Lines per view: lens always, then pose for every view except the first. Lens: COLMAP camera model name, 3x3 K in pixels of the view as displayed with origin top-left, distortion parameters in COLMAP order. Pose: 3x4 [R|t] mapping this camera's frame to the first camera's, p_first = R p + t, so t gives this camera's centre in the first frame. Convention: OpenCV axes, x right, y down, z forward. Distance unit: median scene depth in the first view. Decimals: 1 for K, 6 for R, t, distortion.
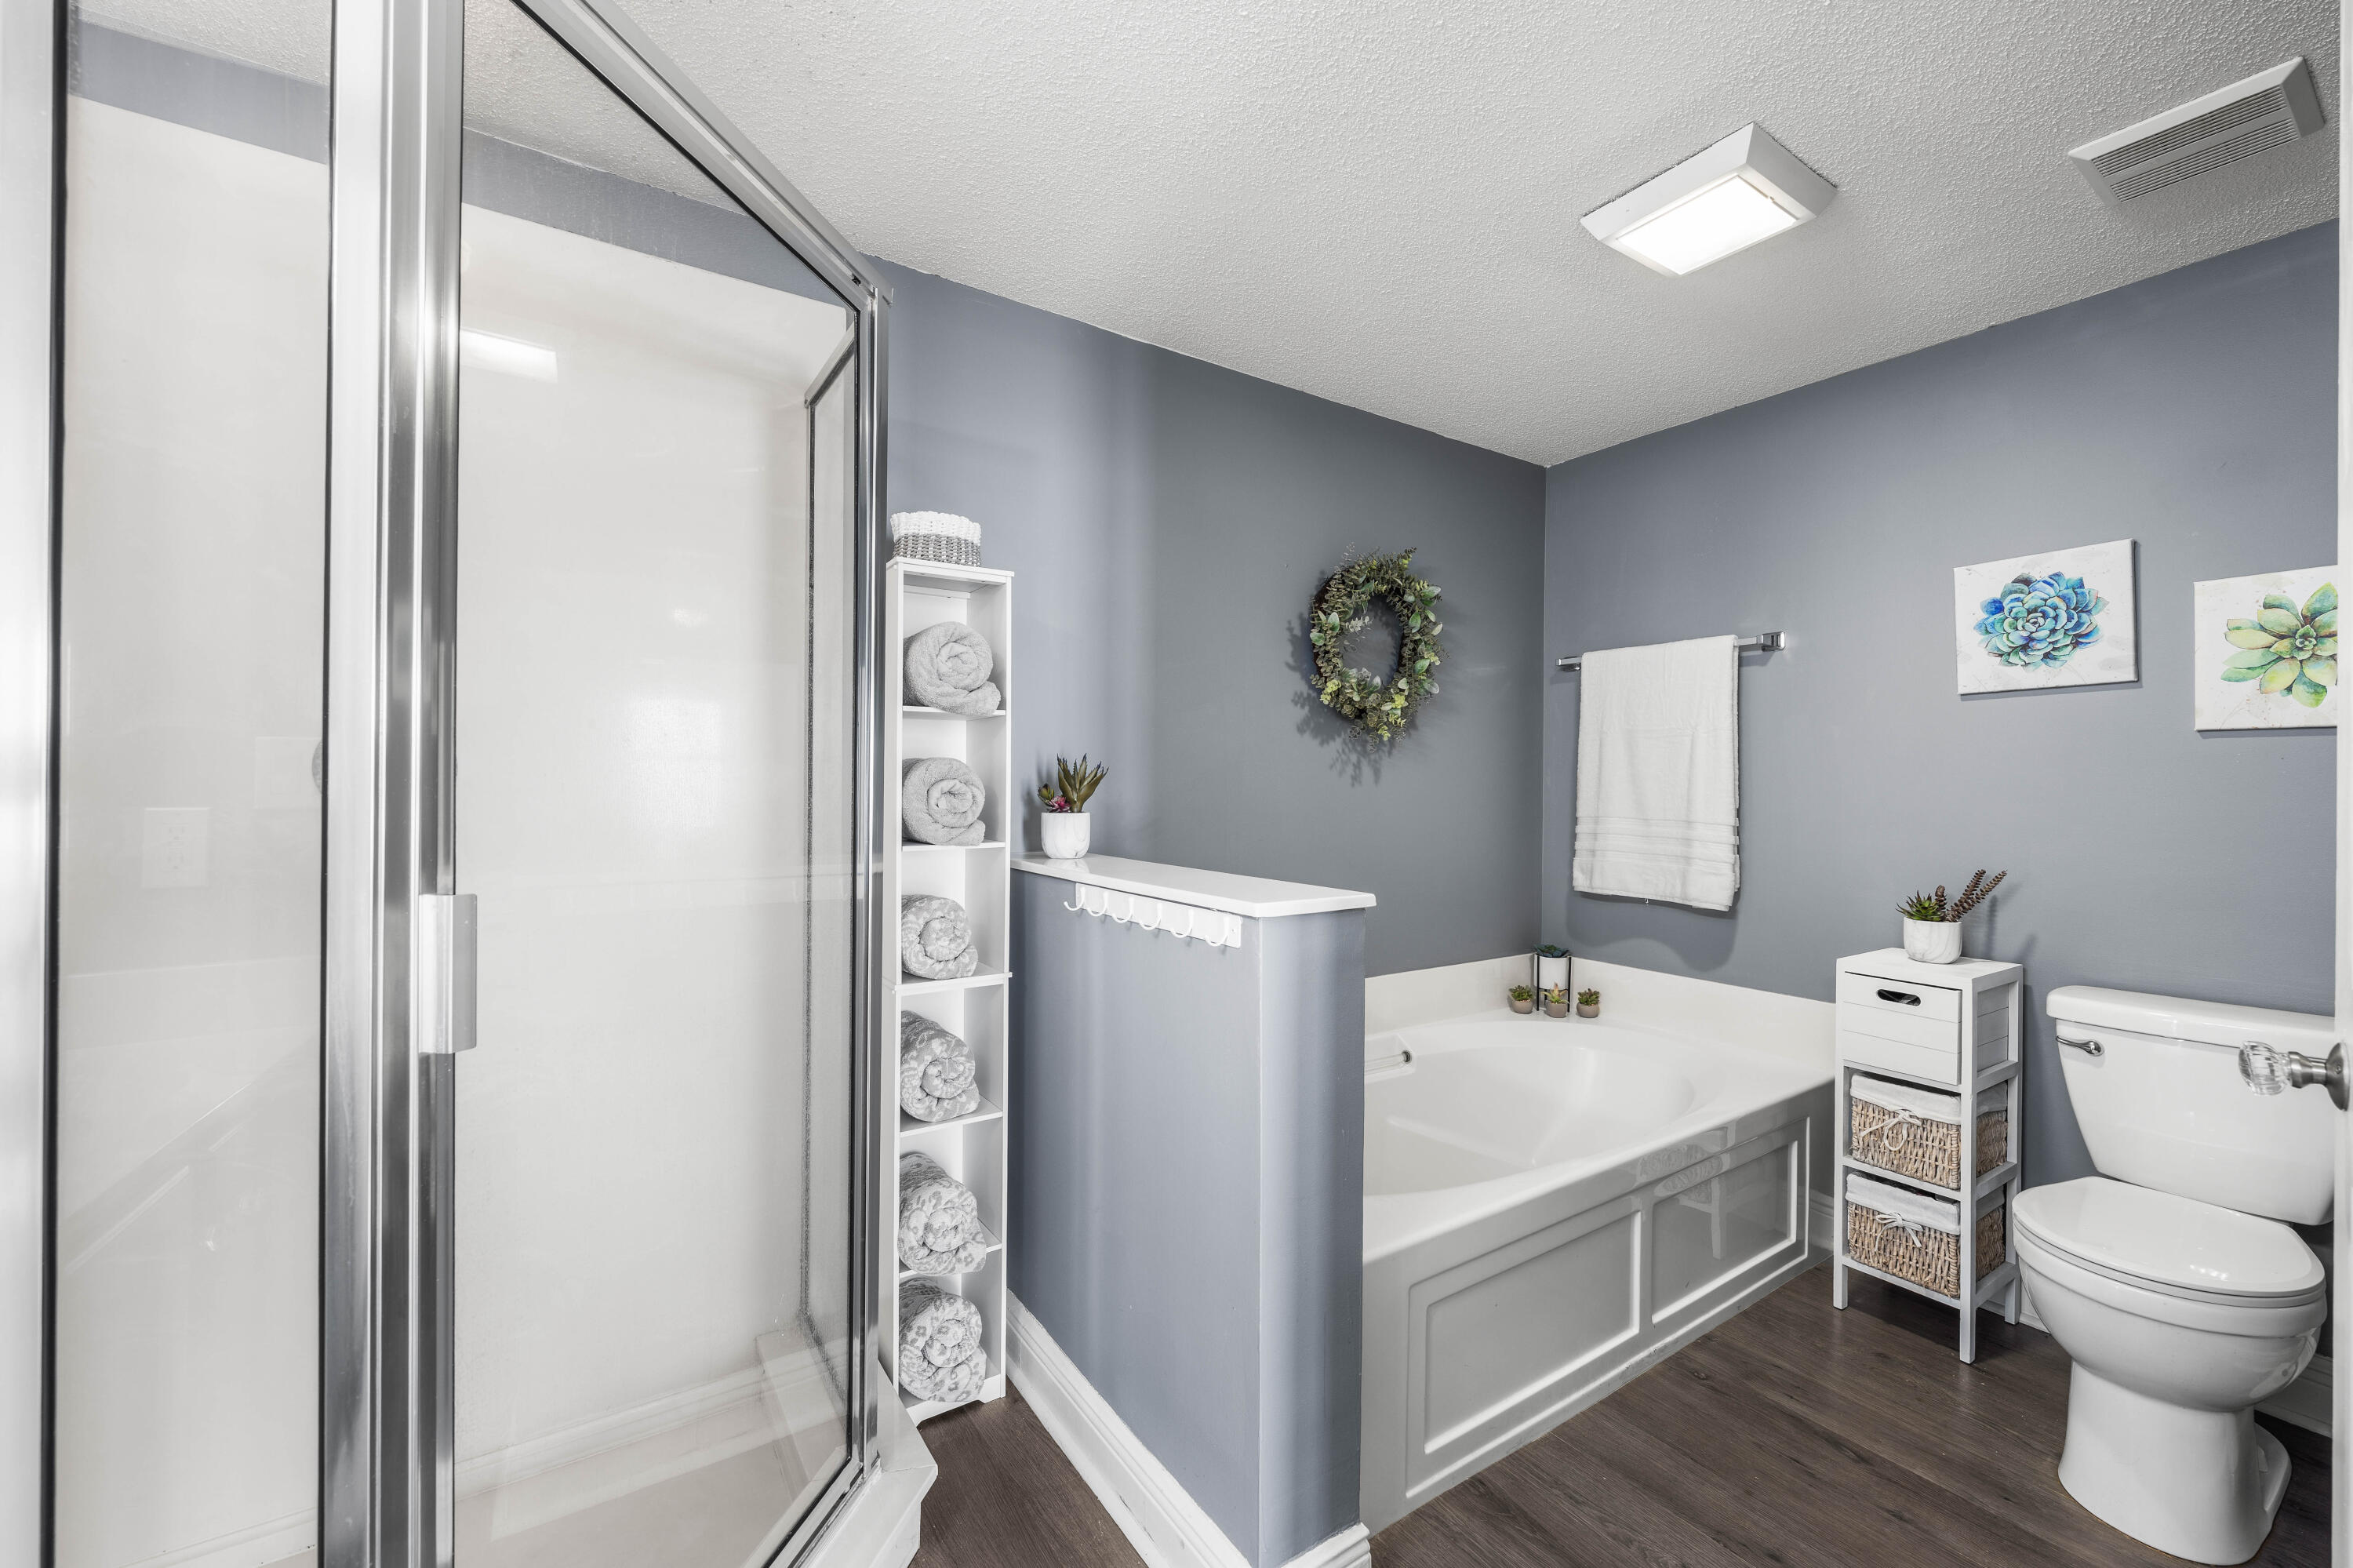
lens RADIAL K [[918.7, 0, 1176.6], [0, 918.7, 762.3], [0, 0, 1]] dist [0.000455, 0.000118]
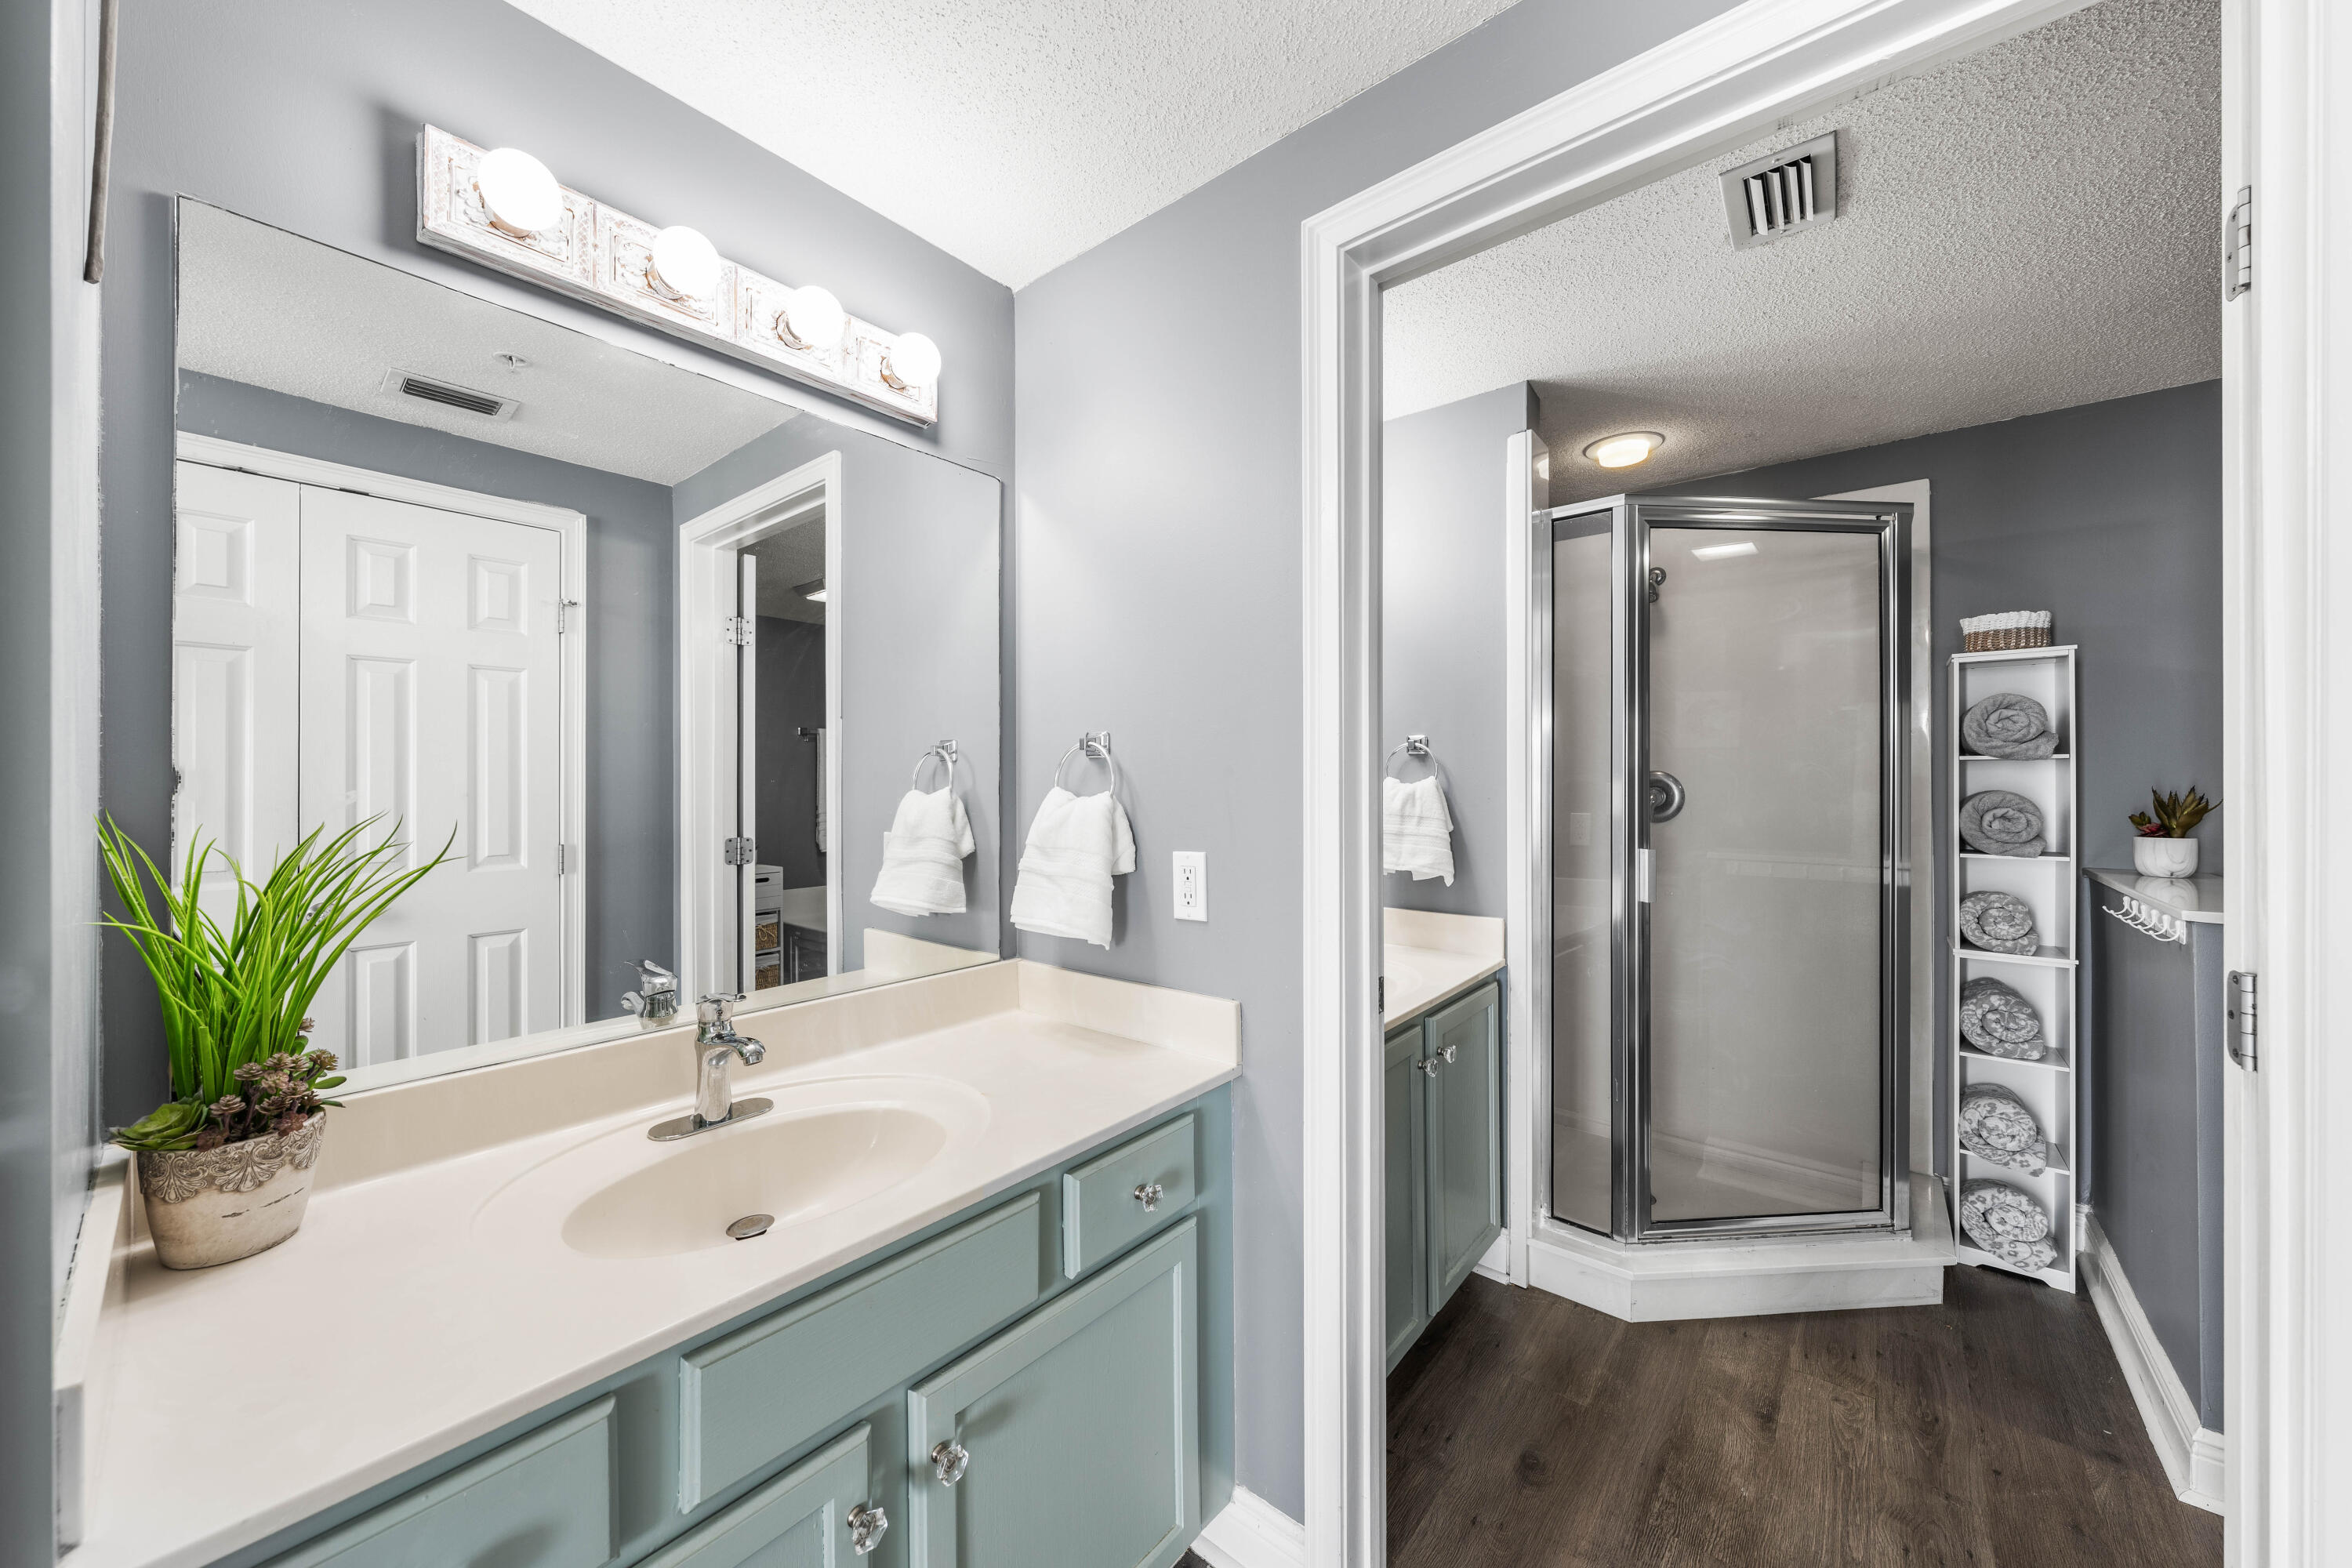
lens RADIAL K [[880.0, 0, 1170.9], [0, 880.0, 814.7], [0, 0, 1]] dist [-0.000935, -0.000111]
pose [[0.283154, 0.030636, -0.958585, 0.653027], [0.023078, 0.998983, 0.038744, -0.049849], [0.958797, -0.033092, 0.282159, -0.558370]]
